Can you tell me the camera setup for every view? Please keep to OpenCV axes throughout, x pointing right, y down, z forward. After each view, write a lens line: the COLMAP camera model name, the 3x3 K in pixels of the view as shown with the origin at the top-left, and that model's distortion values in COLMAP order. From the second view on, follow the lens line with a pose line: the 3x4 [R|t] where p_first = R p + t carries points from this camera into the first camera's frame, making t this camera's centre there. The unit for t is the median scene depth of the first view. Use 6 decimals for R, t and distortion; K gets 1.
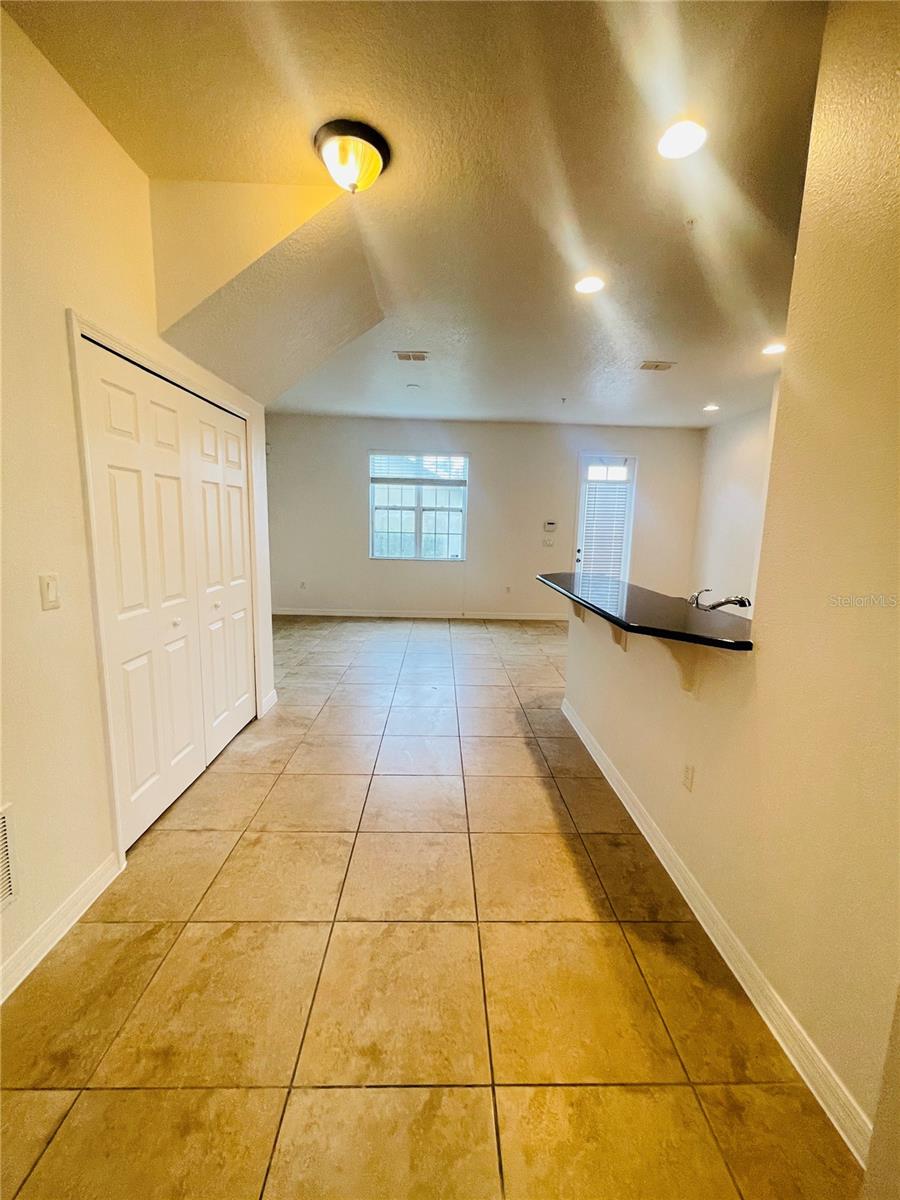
lens RADIAL K [[487.6, 0, 449.5], [0, 487.6, 597.8], [0, 0, 1]] dist [-0.000916, 0.001511]
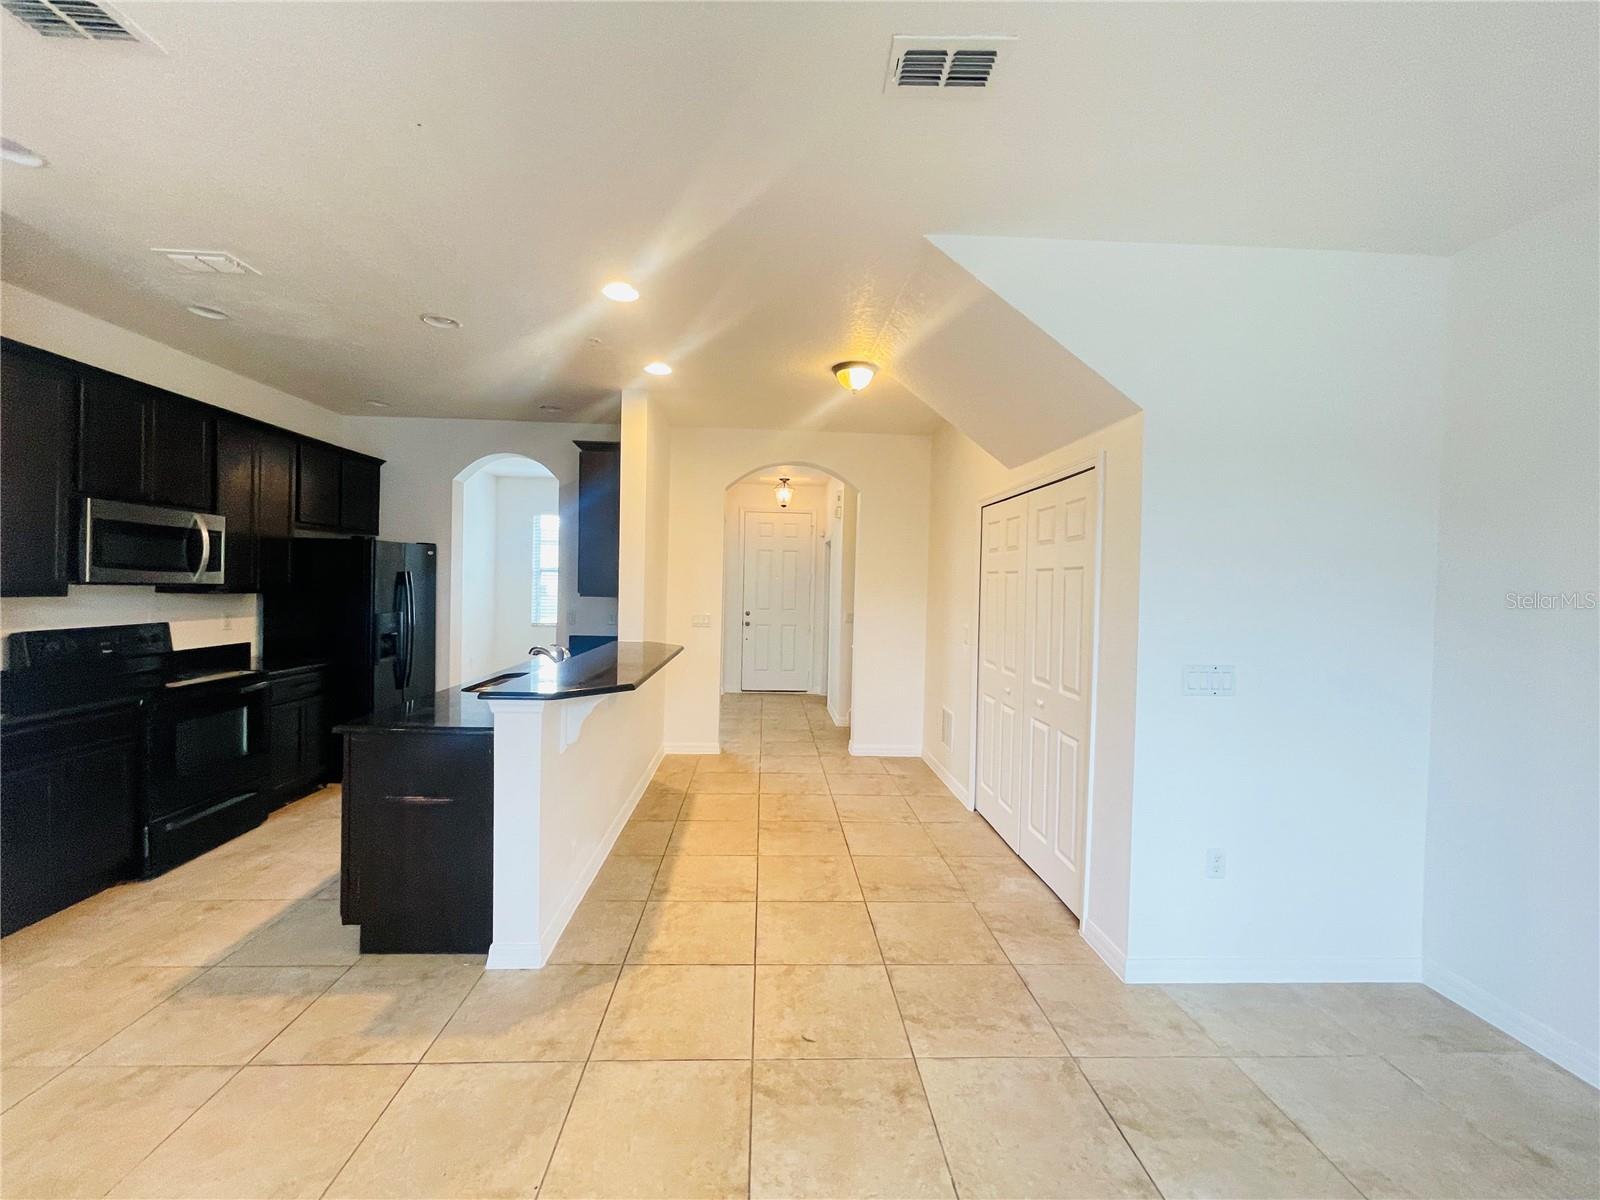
lens RADIAL K [[650.1, 0, 791.6], [0, 650.1, 600.3], [0, 0, 1]] dist [-0.000916, 0.001511]
pose [[-0.998459, -0.050802, -0.022333, 0.006148], [-0.053983, 0.982427, 0.178670, -0.146095], [0.012864, 0.179601, -0.983656, 0.868118]]
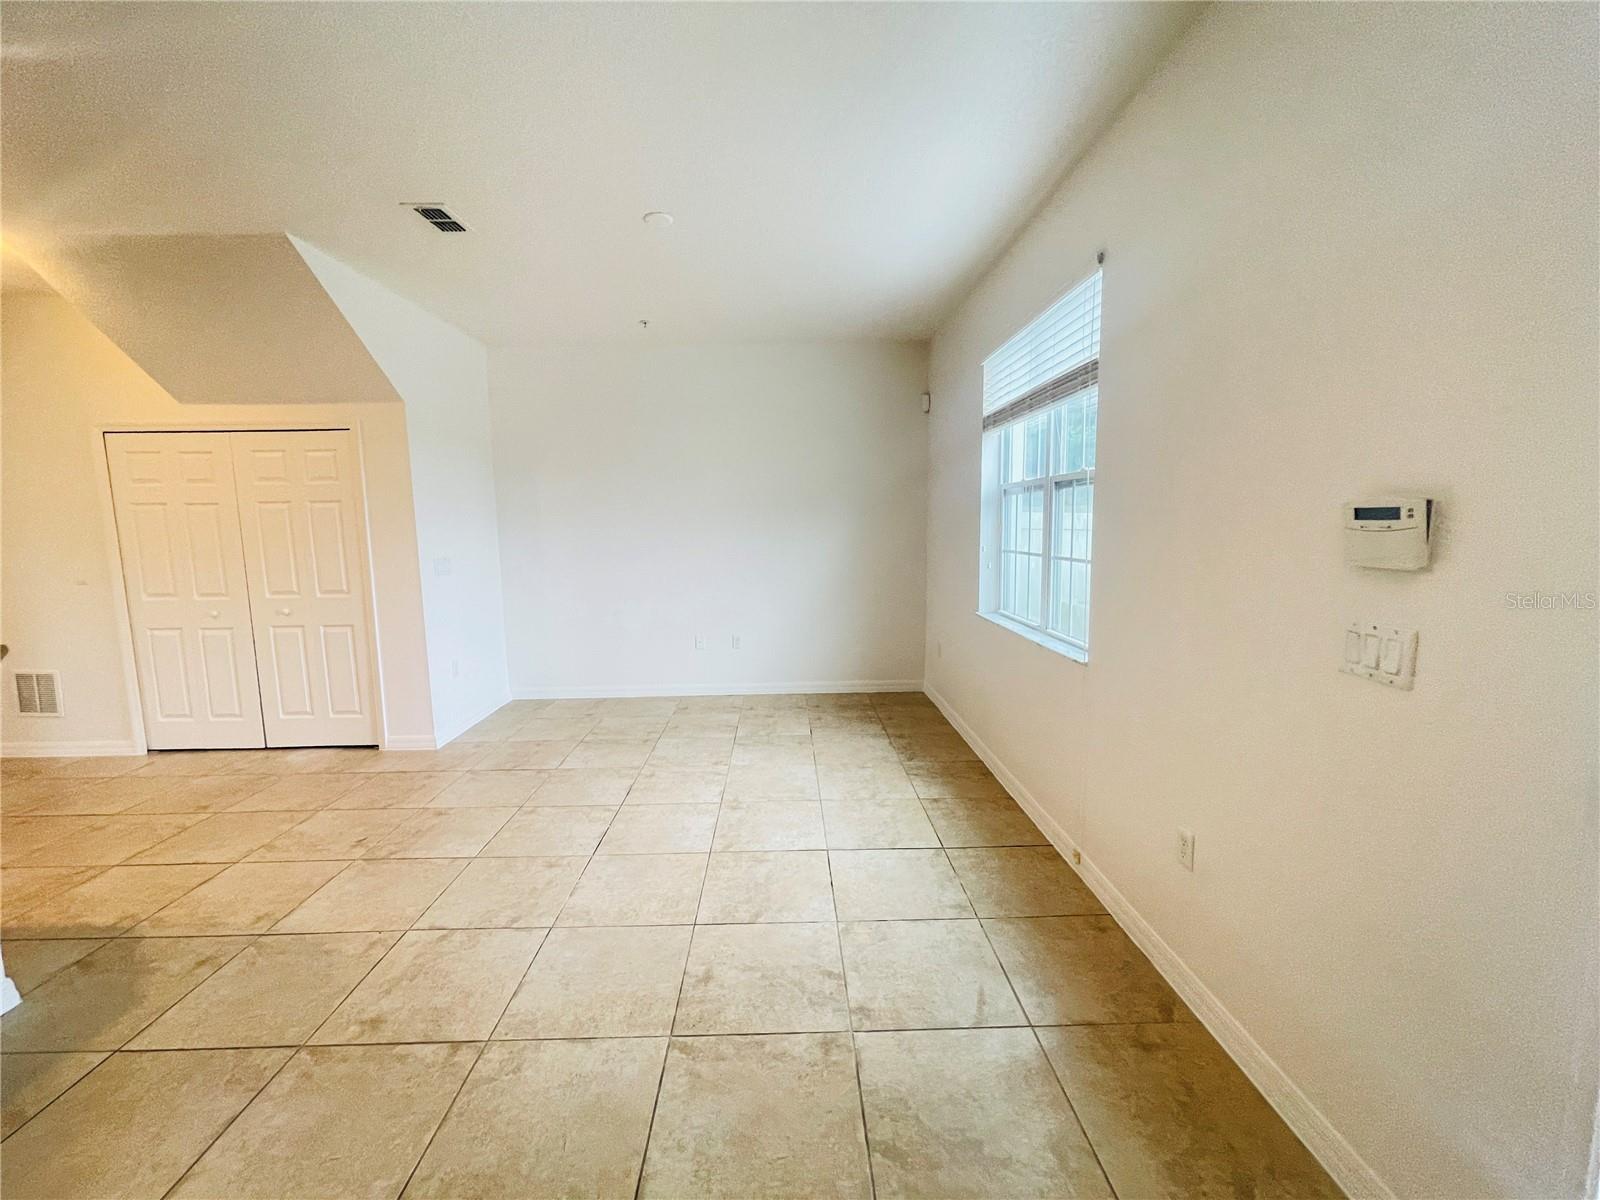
lens RADIAL K [[650.1, 0, 794.0], [0, 650.1, 606.0], [0, 0, 1]] dist [-0.000916, 0.001511]
pose [[-0.005547, 0.103236, -0.994641, 0.392649], [-0.141107, 0.984623, 0.102983, -0.125708], [0.989979, 0.140923, 0.009106, 0.861483]]
